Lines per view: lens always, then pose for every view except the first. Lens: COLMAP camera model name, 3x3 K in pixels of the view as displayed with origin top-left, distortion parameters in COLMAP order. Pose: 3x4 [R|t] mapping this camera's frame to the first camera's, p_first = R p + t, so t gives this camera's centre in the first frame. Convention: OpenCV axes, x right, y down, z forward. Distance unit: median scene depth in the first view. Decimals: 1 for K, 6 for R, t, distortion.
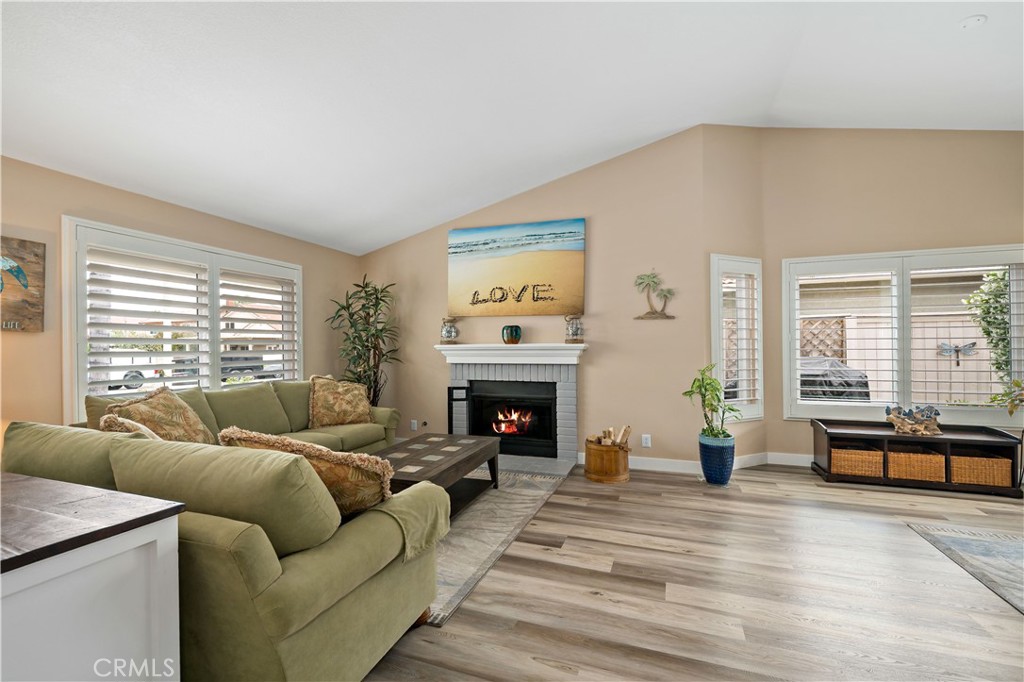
lens RADIAL K [[408.1, 0, 509.2], [0, 408.1, 351.6], [0, 0, 1]] dist [-0.000909, -0.000478]
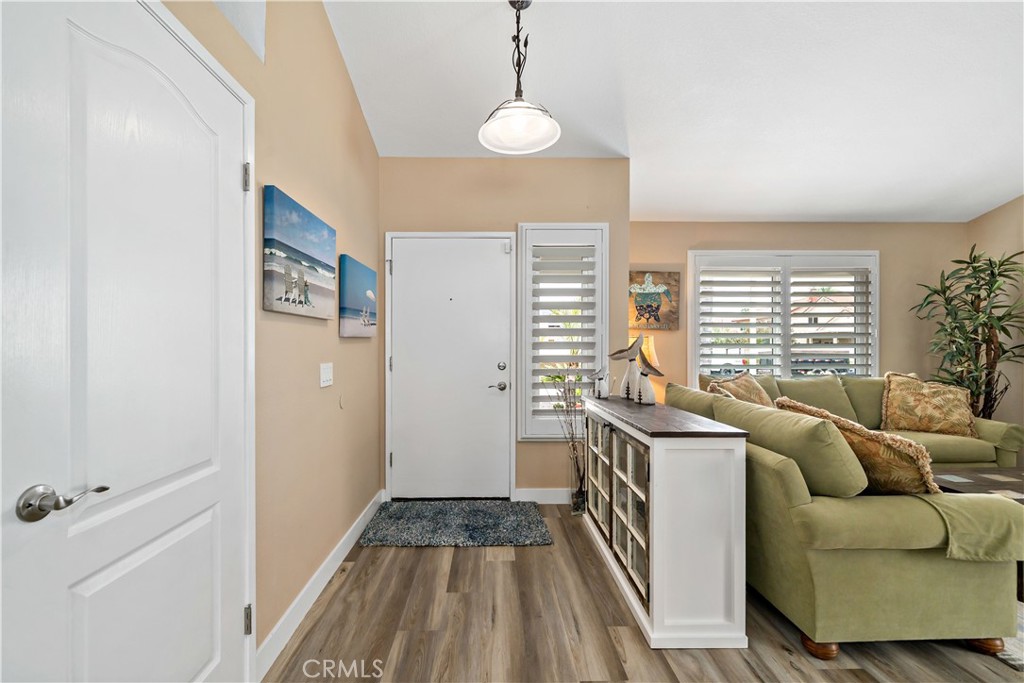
lens RADIAL K [[454.5, 0, 512.9], [0, 454.5, 342.5], [0, 0, 1]] dist [-0.009303, 0.000995]
pose [[0.373823, -0.000280, -0.927500, 0.171300], [-0.011461, 0.999922, -0.004921, 0.010602], [0.927429, 0.012469, 0.373791, -0.179531]]
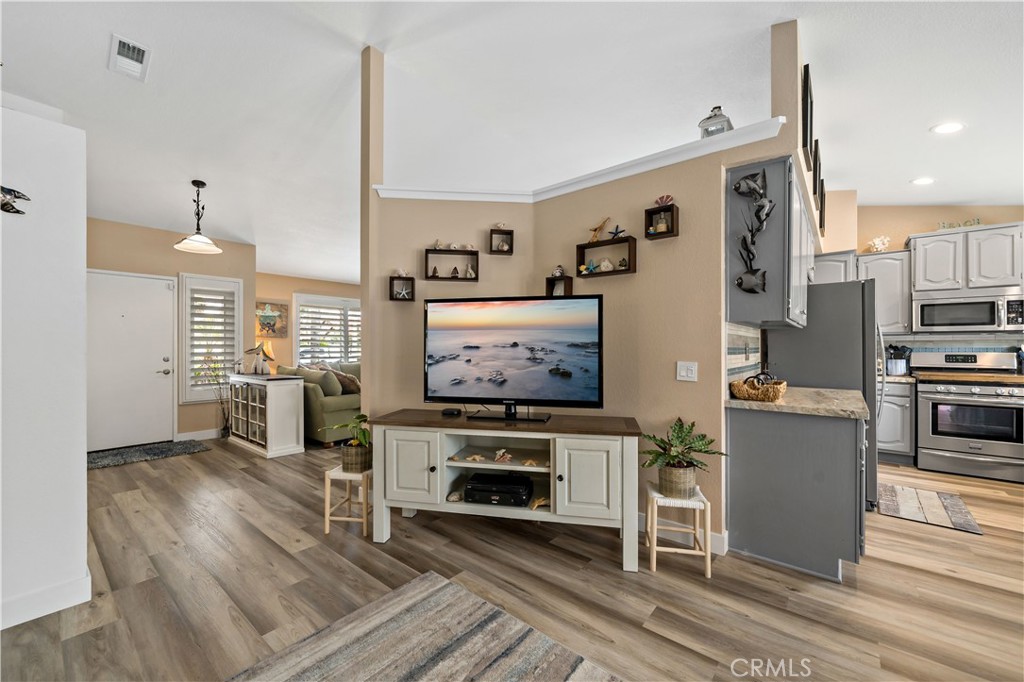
lens RADIAL K [[408.1, 0, 512.7], [0, 408.1, 348.4], [0, 0, 1]] dist [-0.000909, -0.000478]
pose [[0.934270, 0.010919, -0.356398, 1.035253], [-0.011283, 0.999936, 0.001057, 0.000593], [0.356387, 0.003034, 0.934334, -0.844140]]
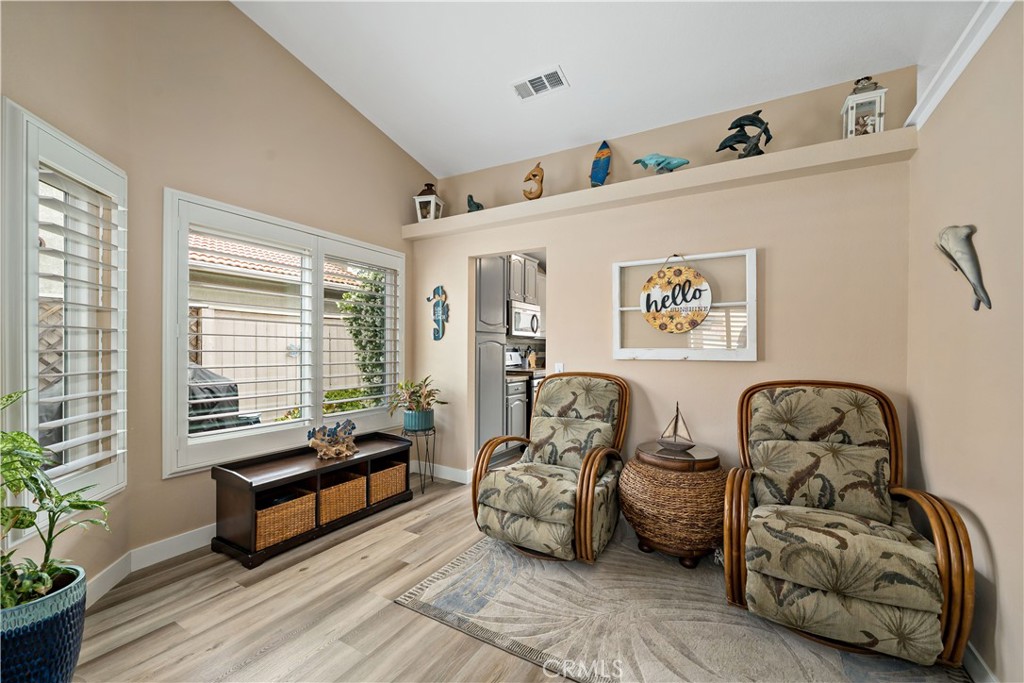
lens RADIAL K [[430.4, 0, 498.1], [0, 430.4, 347.6], [0, 0, 1]] dist [0.001639, 0.000532]
pose [[0.171225, 0.006621, 0.985210, 0.249543], [0.000364, 0.999977, -0.006783, -0.009697], [-0.985232, 0.001520, 0.171218, 0.641243]]
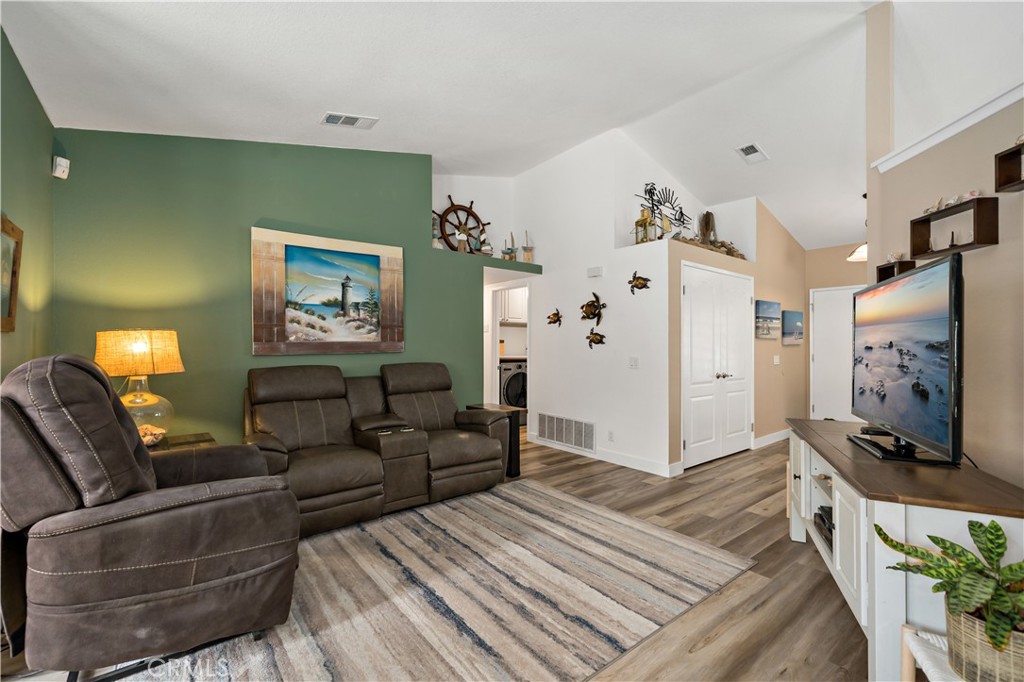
lens RADIAL K [[435.6, 0, 510.7], [0, 435.6, 340.6], [0, 0, 1]] dist [-0.001243, -0.001393]
pose [[-0.528796, -0.004622, -0.848736, 1.590373], [-0.012135, 0.999924, 0.002115, -0.008167], [0.848662, 0.011418, -0.528812, -0.165408]]
